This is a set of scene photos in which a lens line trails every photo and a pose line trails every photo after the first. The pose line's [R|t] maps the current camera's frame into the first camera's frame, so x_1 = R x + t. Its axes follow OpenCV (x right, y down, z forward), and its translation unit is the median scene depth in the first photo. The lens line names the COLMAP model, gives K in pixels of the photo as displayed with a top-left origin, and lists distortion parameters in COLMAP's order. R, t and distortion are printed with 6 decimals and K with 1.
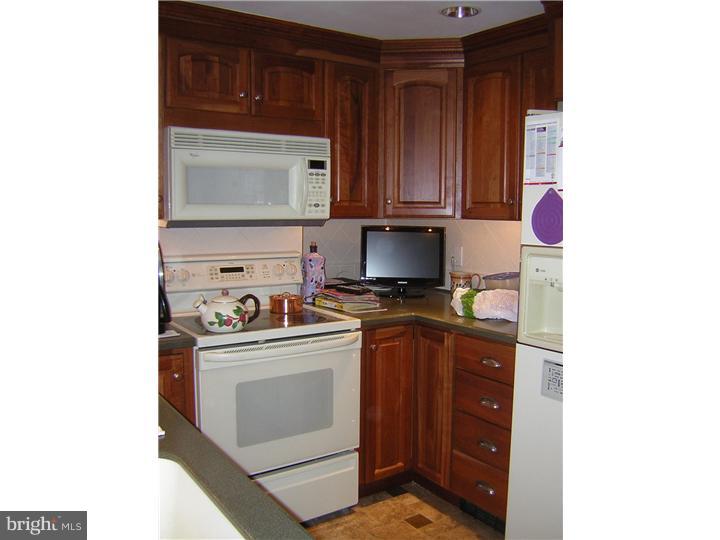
lens RADIAL K [[607.8, 0, 371.3], [0, 607.8, 266.9], [0, 0, 1]] dist [-0.103477, 0.002077]
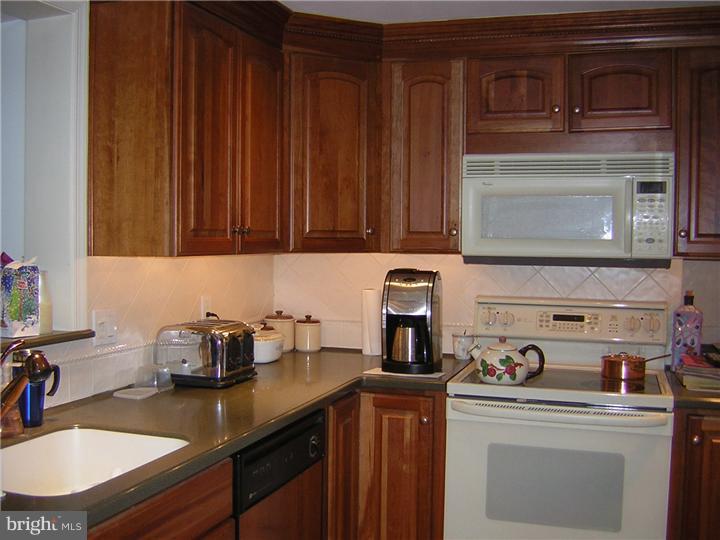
lens RADIAL K [[809.2, 0, 357.7], [0, 809.2, 274.6], [0, 0, 1]] dist [-0.113239, 0.032405]
pose [[0.588495, 0.031577, -0.807884, 0.506200], [-0.084345, 0.996183, -0.022503, -0.005742], [0.804089, 0.081384, 0.588912, 0.122586]]
